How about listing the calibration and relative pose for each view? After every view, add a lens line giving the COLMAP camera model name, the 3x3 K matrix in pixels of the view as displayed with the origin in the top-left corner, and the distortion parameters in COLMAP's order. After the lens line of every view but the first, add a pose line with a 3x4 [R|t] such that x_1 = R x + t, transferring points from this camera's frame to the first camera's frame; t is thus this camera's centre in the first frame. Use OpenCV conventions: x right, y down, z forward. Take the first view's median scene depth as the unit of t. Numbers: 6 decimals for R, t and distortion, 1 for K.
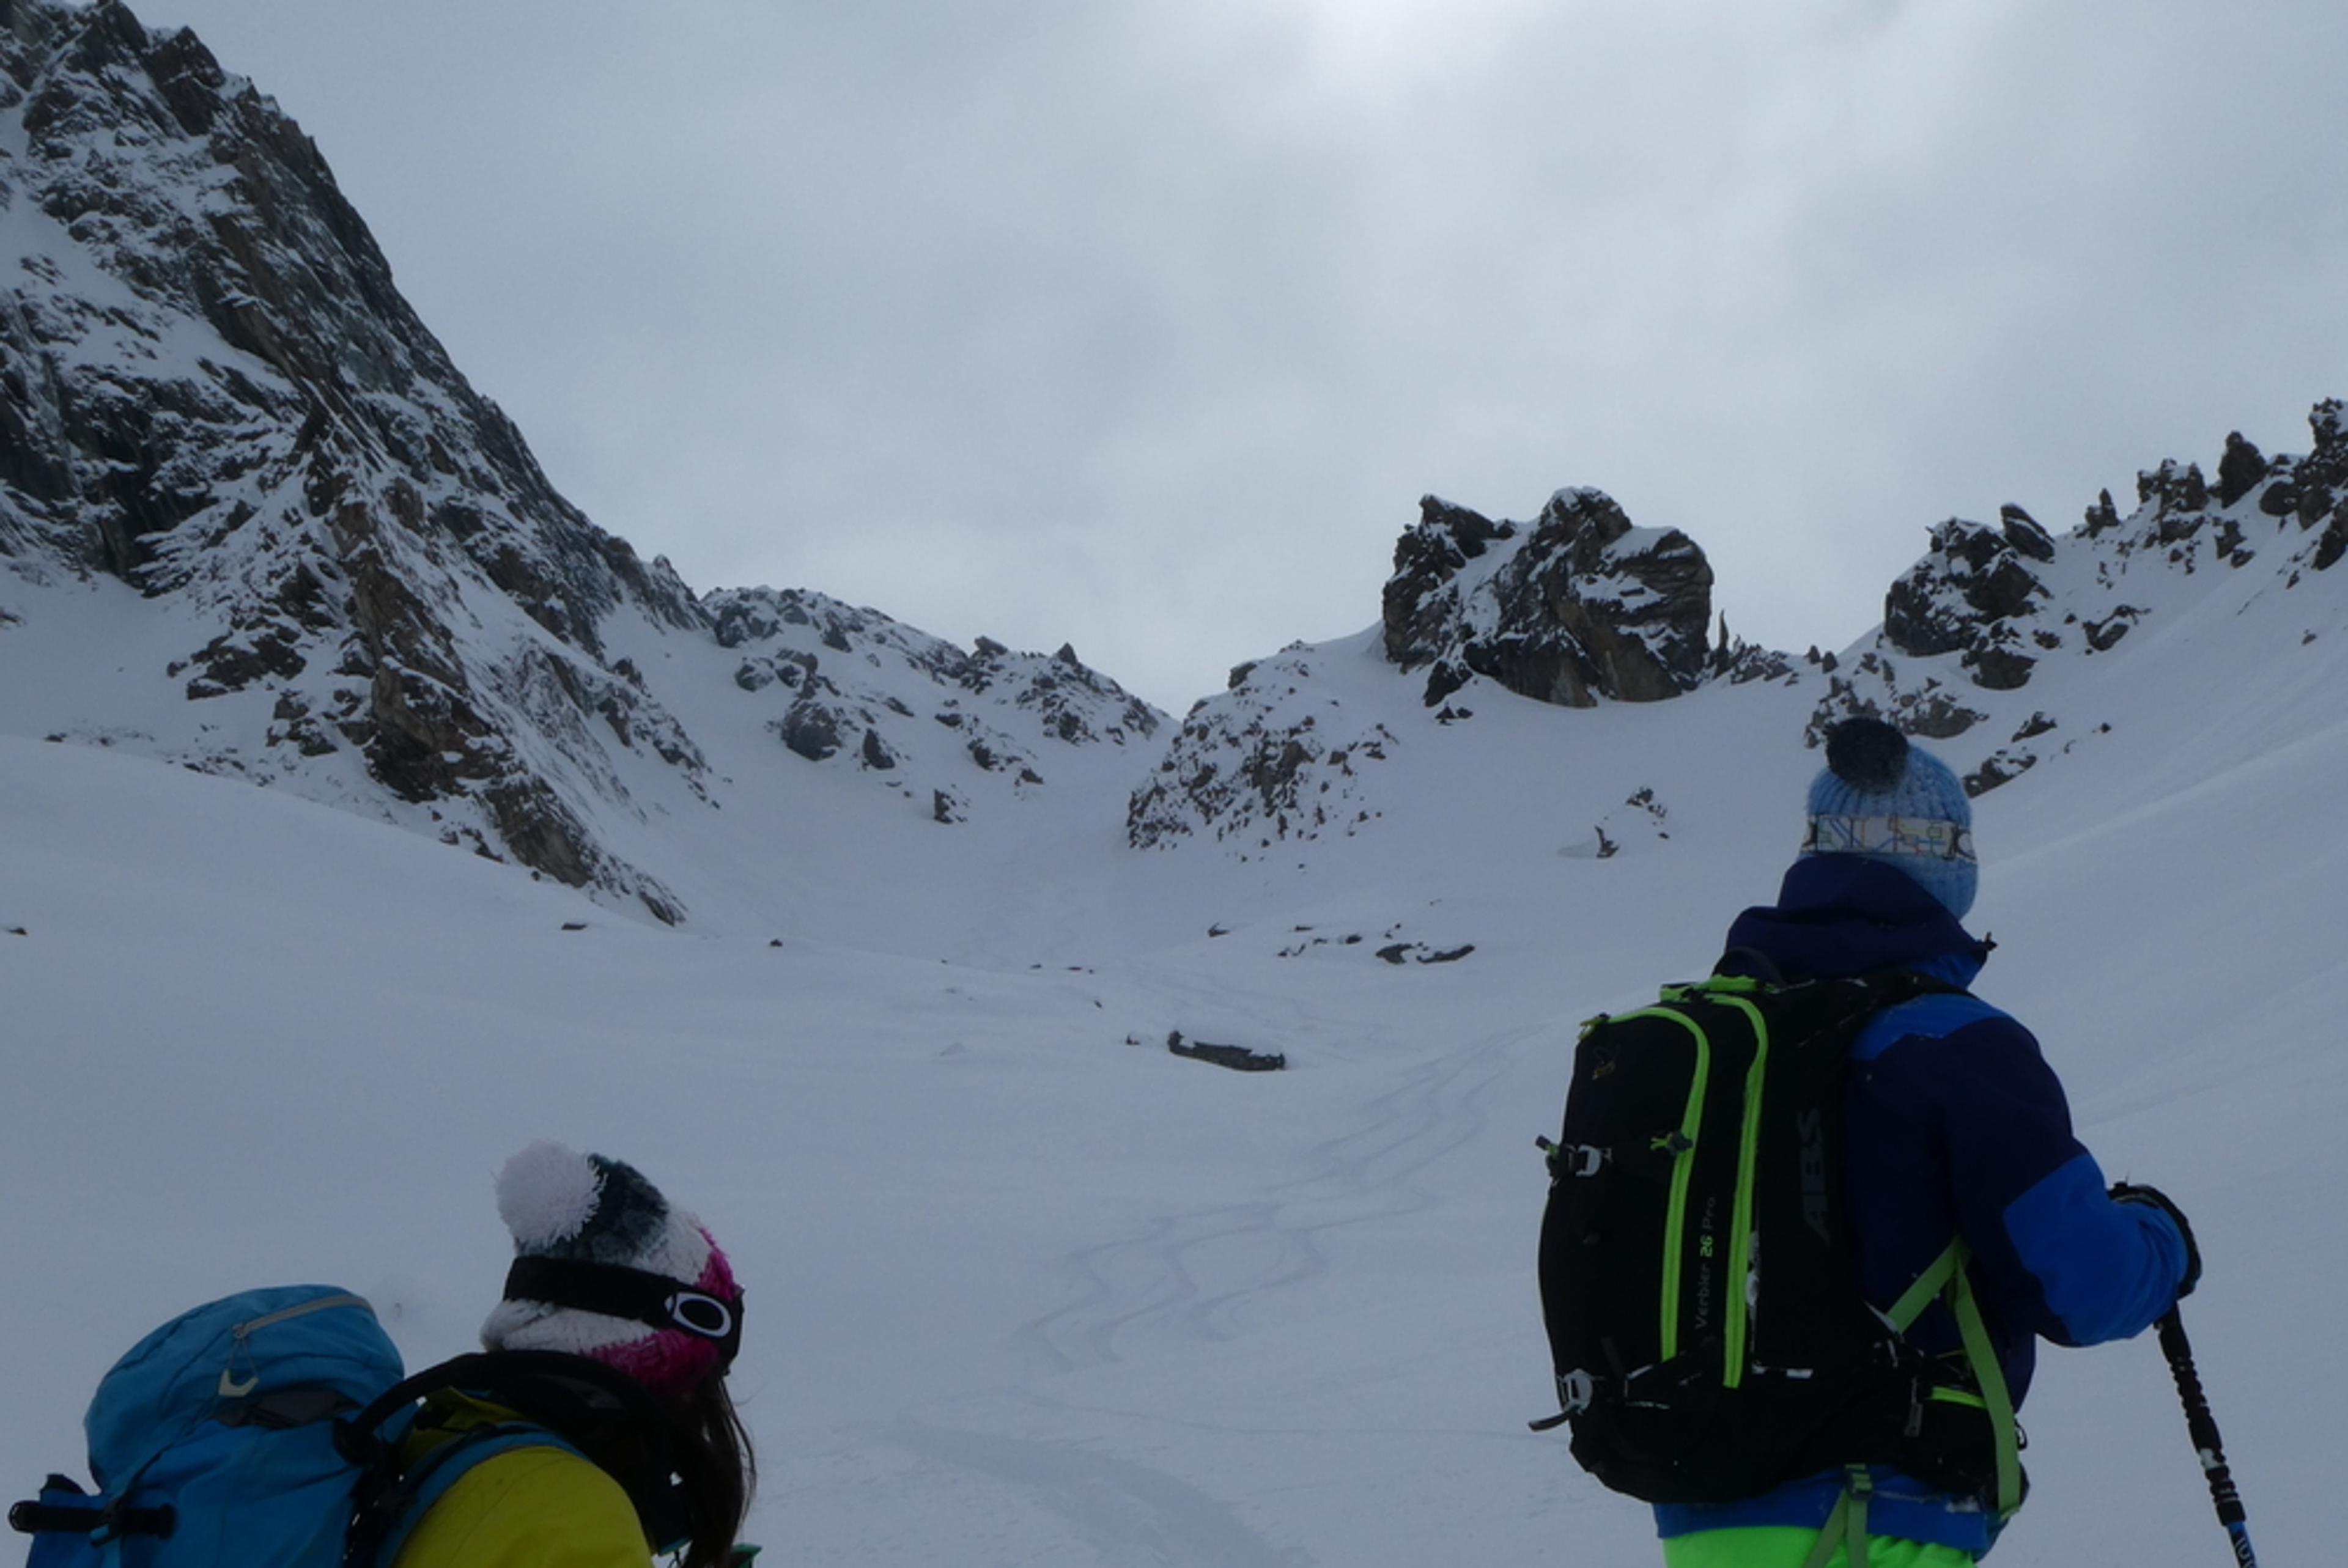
lens RADIAL K [[1861.2, 0, 1174.0], [0, 1861.2, 784.0], [0, 0, 1]] dist [0.008593, 0.003343]
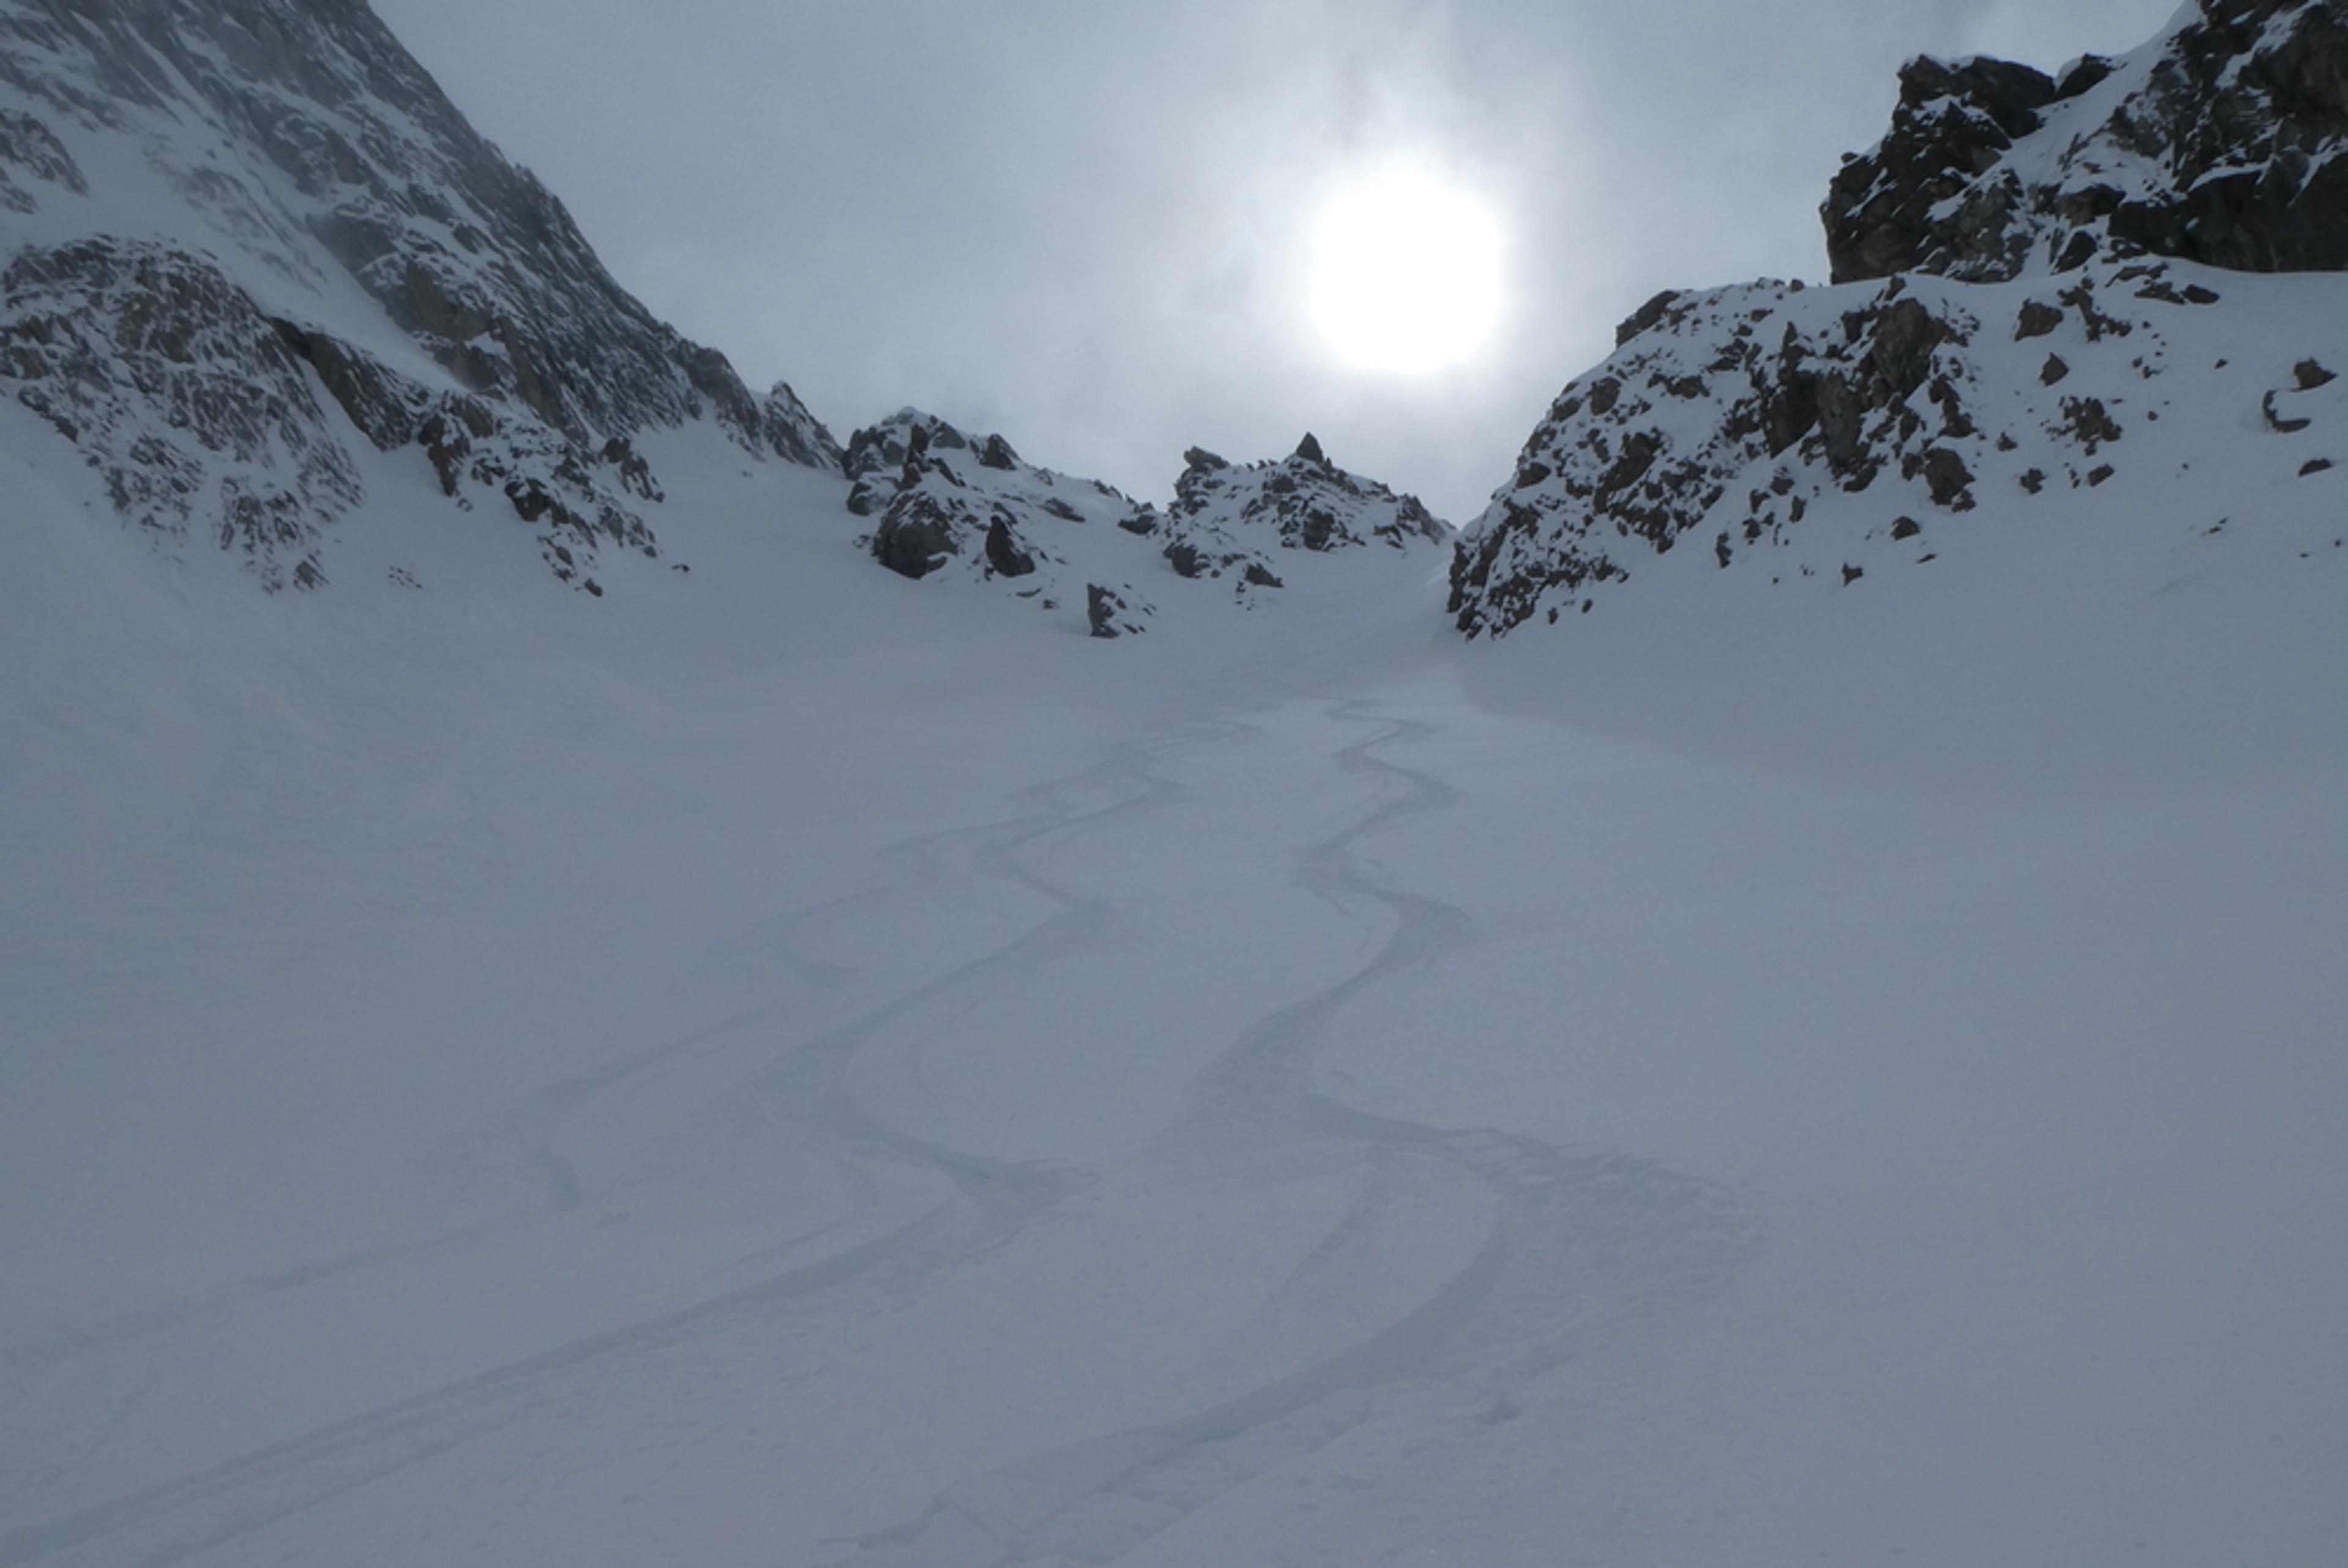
lens RADIAL K [[1861.2, 0, 1174.0], [0, 1861.2, 784.0], [0, 0, 1]] dist [0.008593, 0.003343]
pose [[0.989588, -0.051991, -0.134210, -0.026596], [0.058006, 0.997462, 0.041298, 0.034901], [0.131722, -0.048653, 0.990092, 0.380736]]
